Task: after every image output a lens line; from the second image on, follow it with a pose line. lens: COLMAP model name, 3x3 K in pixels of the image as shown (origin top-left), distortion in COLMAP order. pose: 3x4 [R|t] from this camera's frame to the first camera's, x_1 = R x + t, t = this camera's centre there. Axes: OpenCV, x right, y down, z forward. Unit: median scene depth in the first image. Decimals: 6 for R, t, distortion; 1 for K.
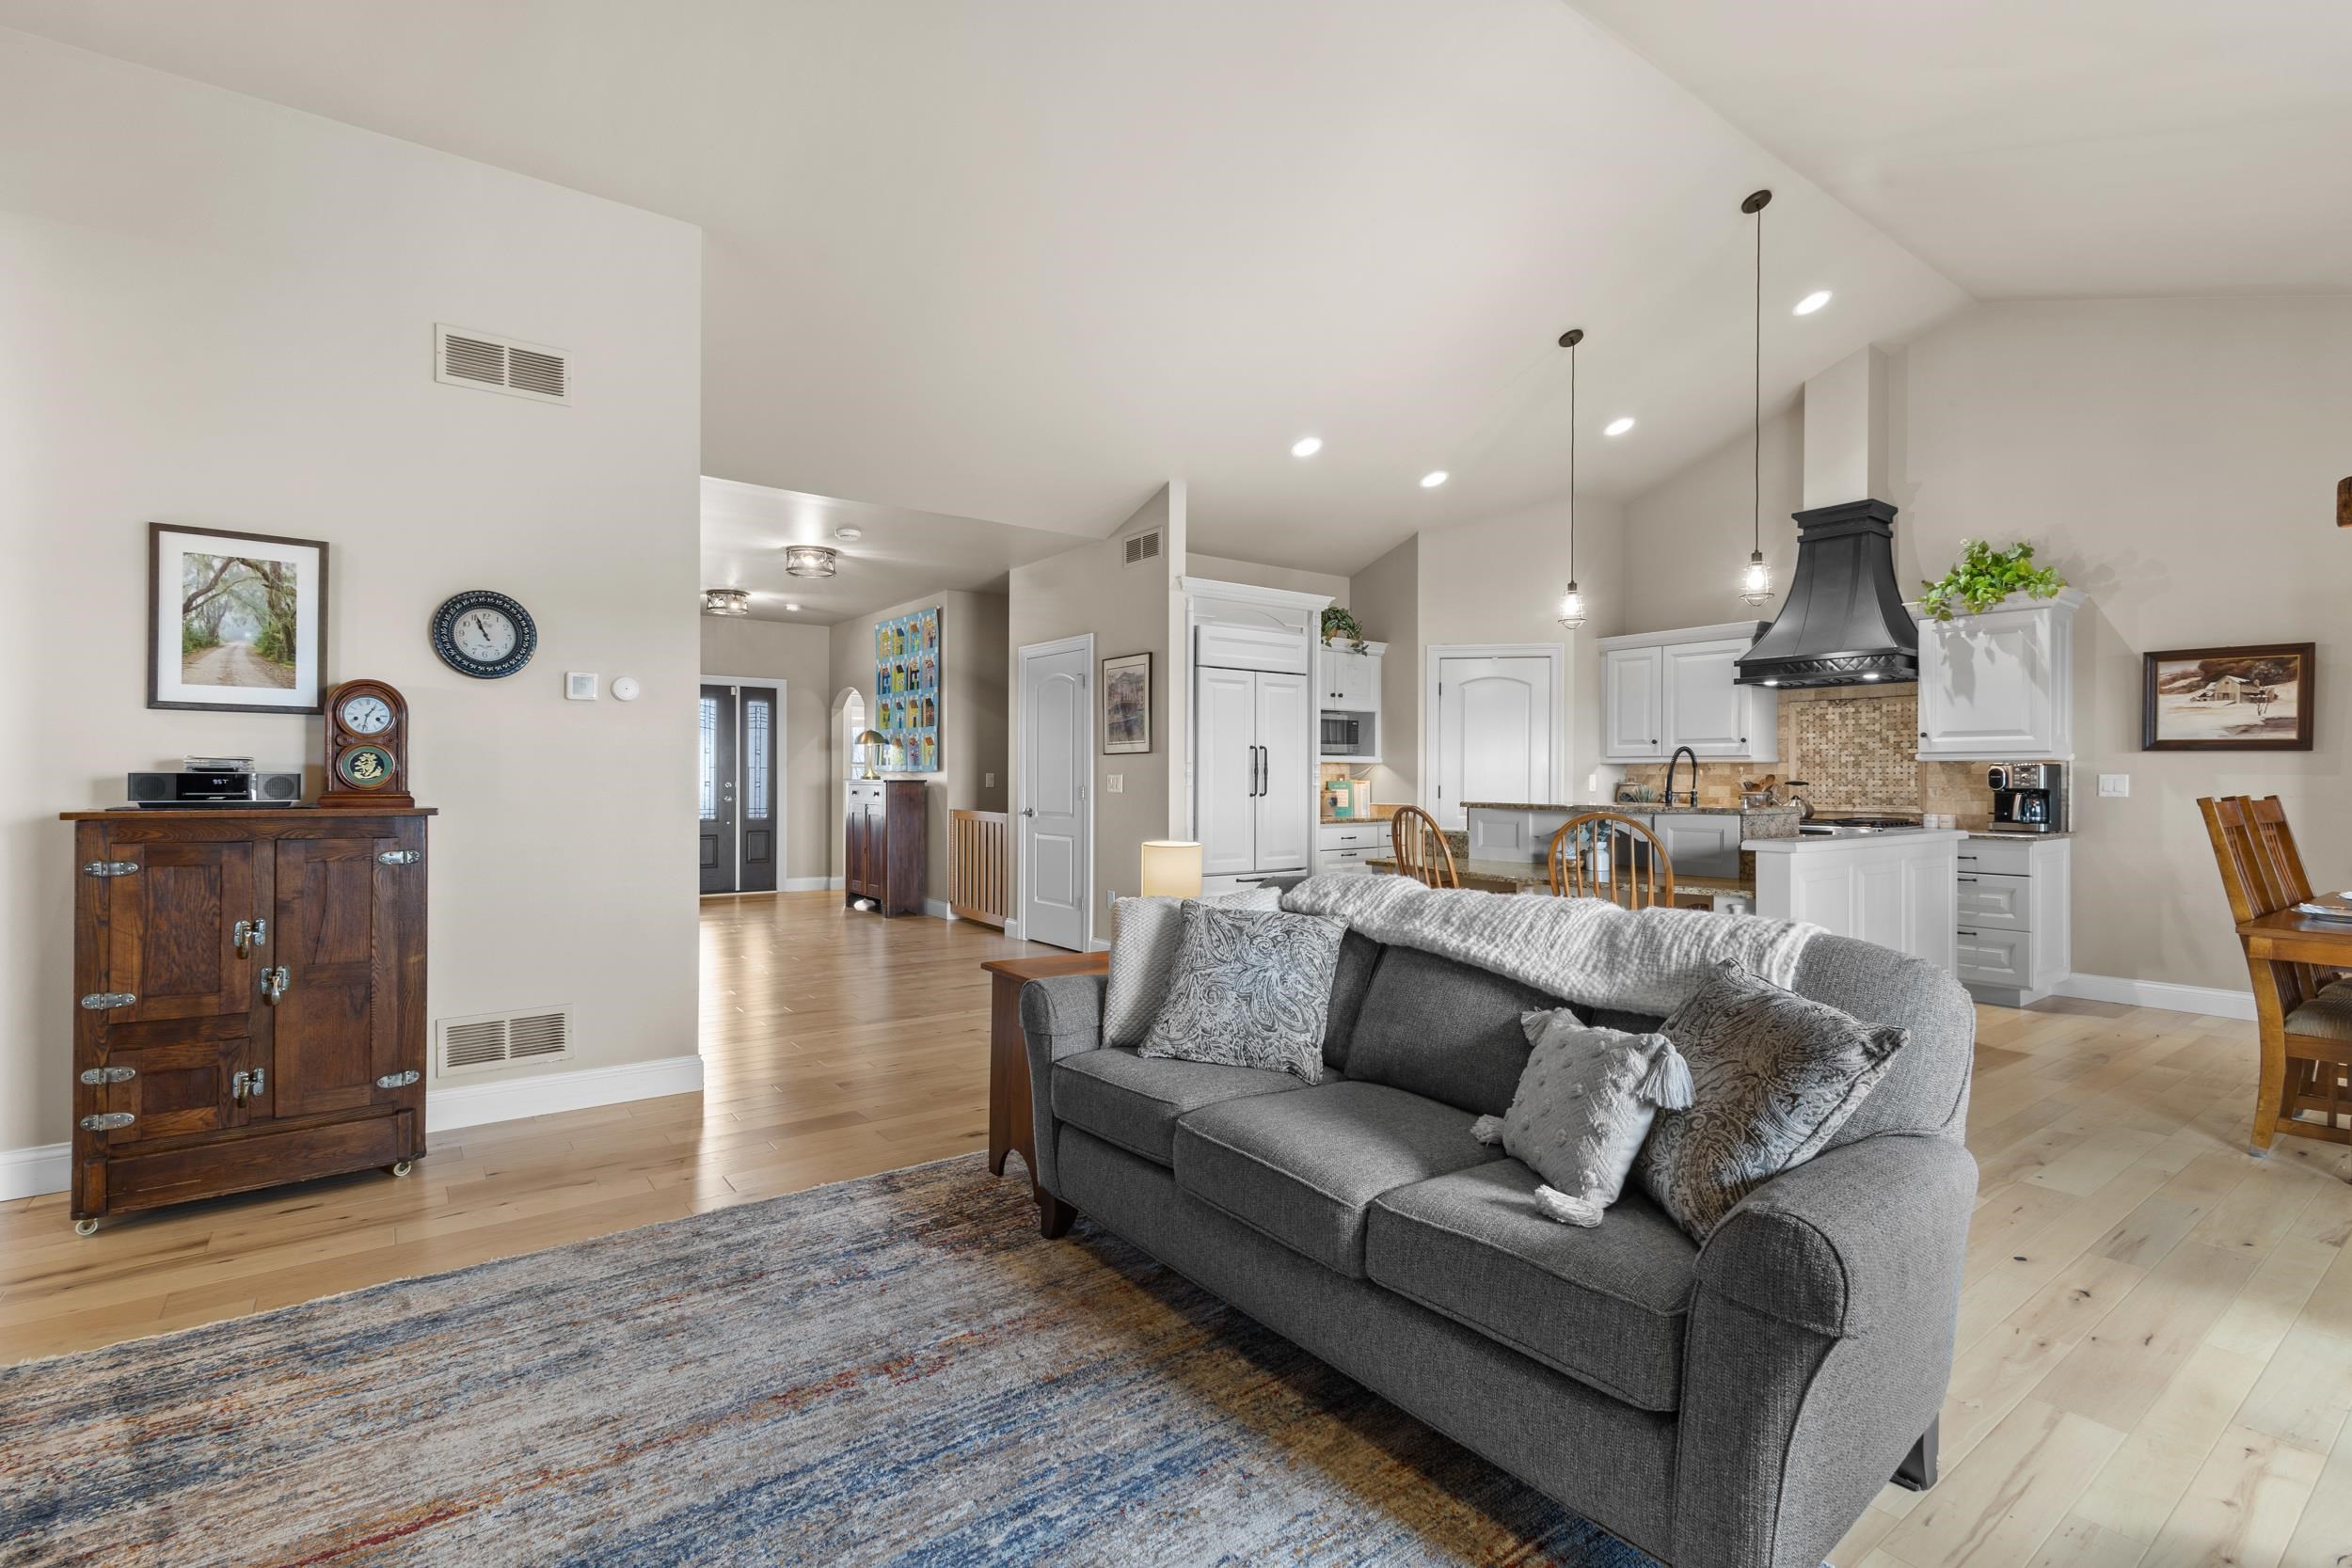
lens RADIAL K [[1081.8, 0, 1178.1], [0, 1081.8, 778.8], [0, 0, 1]] dist [0.012637, 0.000927]
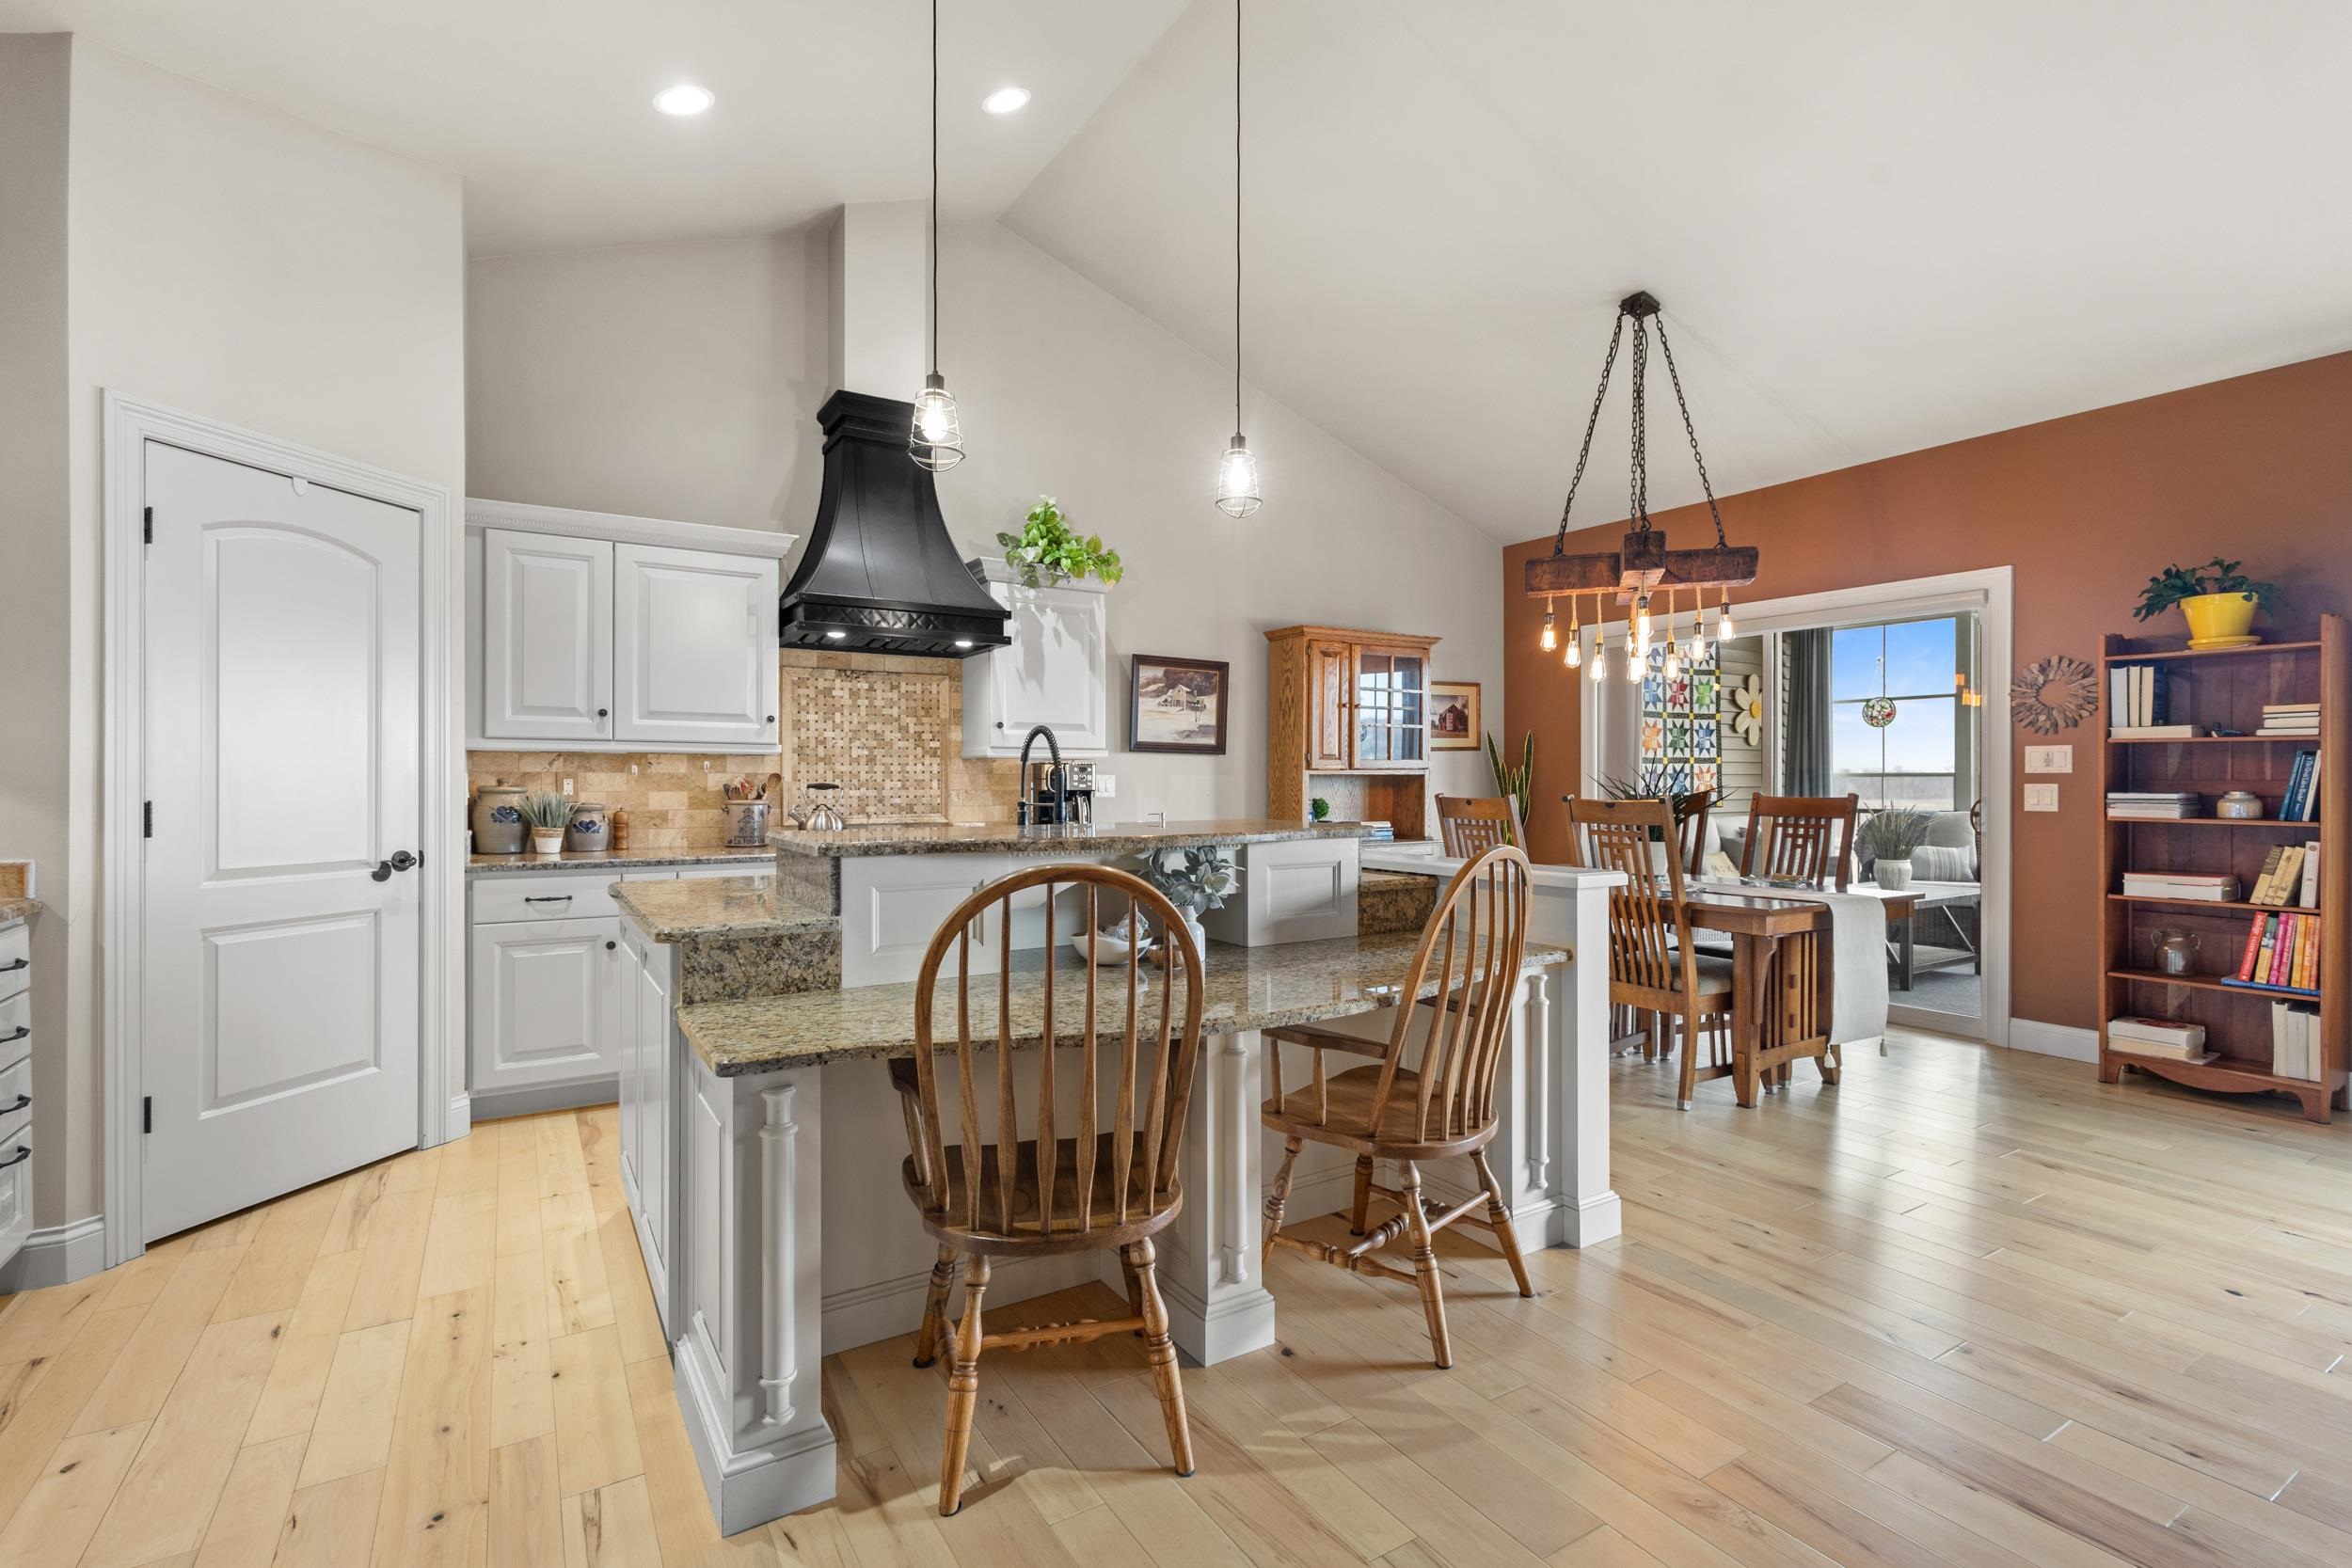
lens RADIAL K [[1081.8, 0, 1179.8], [0, 1081.8, 786.0], [0, 0, 1]] dist [0.012637, 0.000927]
pose [[0.082231, -0.008021, 0.996581, -0.093854], [0.001327, 0.999968, 0.007939, -0.001187], [-0.996612, 0.000670, 0.082239, 0.726393]]
